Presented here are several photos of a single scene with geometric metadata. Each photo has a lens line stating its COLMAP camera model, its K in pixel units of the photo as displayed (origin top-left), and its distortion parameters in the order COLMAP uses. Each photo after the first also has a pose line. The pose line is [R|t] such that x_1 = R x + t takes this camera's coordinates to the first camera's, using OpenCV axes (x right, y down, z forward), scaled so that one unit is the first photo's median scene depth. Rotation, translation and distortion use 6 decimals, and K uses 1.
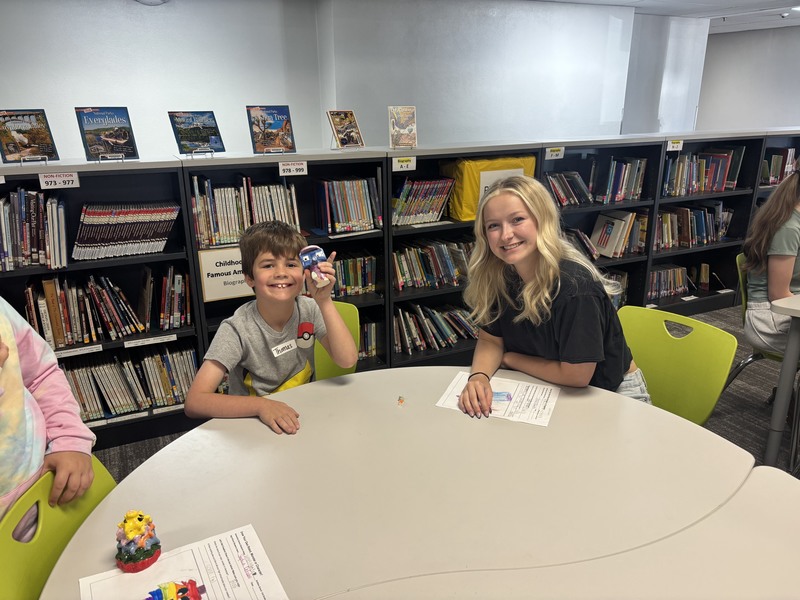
lens RADIAL K [[601.5, 0, 409.2], [0, 601.5, 301.2], [0, 0, 1]] dist [0.035725, -0.040730]
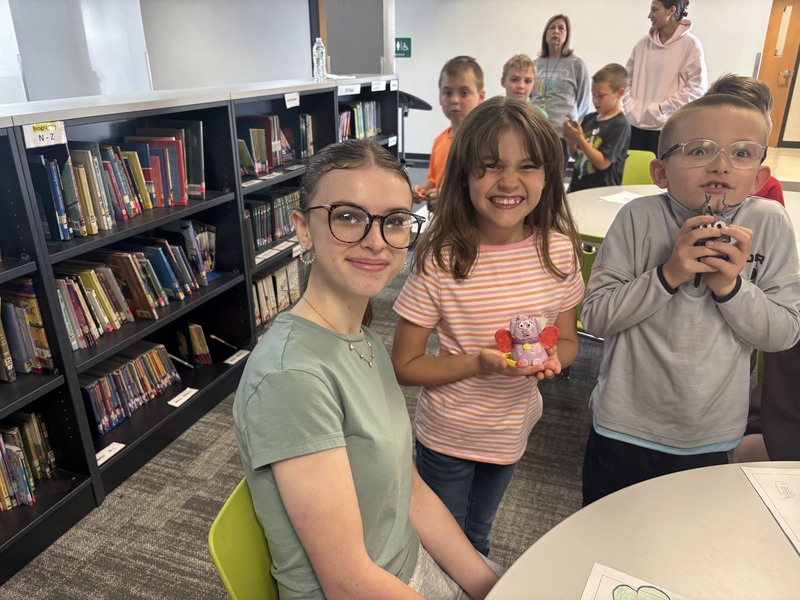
lens RADIAL K [[601.5, 0, 401.5], [0, 601.5, 308.9], [0, 0, 1]] dist [0.035725, -0.040730]
pose [[0.730087, -0.262655, 0.630861, 0.378447], [0.209290, 0.964764, 0.159464, -0.179452], [-0.650516, 0.015610, 0.759332, 0.594629]]
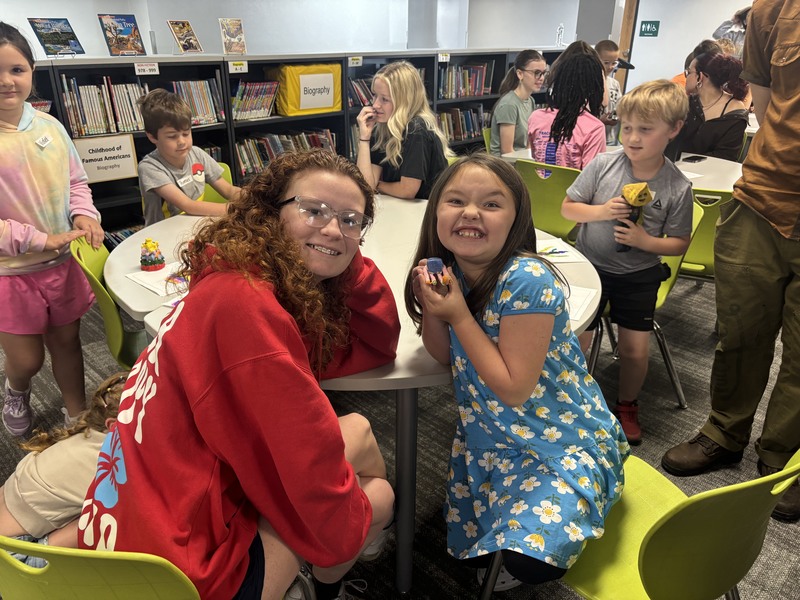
lens RADIAL K [[601.5, 0, 407.2], [0, 601.5, 299.6], [0, 0, 1]] dist [0.035725, -0.040730]
pose [[0.950838, -0.110830, 0.289179, -0.085218], [0.080261, 0.990054, 0.115545, 0.122506], [-0.299109, -0.086654, 0.950276, -0.309510]]
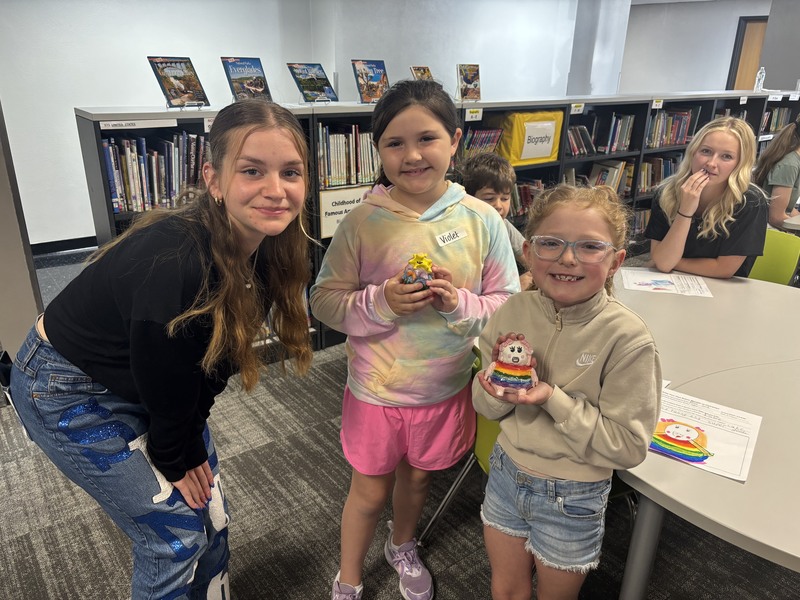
lens RADIAL K [[601.5, 0, 401.7], [0, 601.5, 305.3], [0, 0, 1]] dist [0.035725, -0.040730]
pose [[0.981661, -0.048531, 0.184352, -0.351024], [0.037509, 0.997320, 0.062815, 0.052853], [-0.186906, -0.054748, 0.980851, -0.114467]]
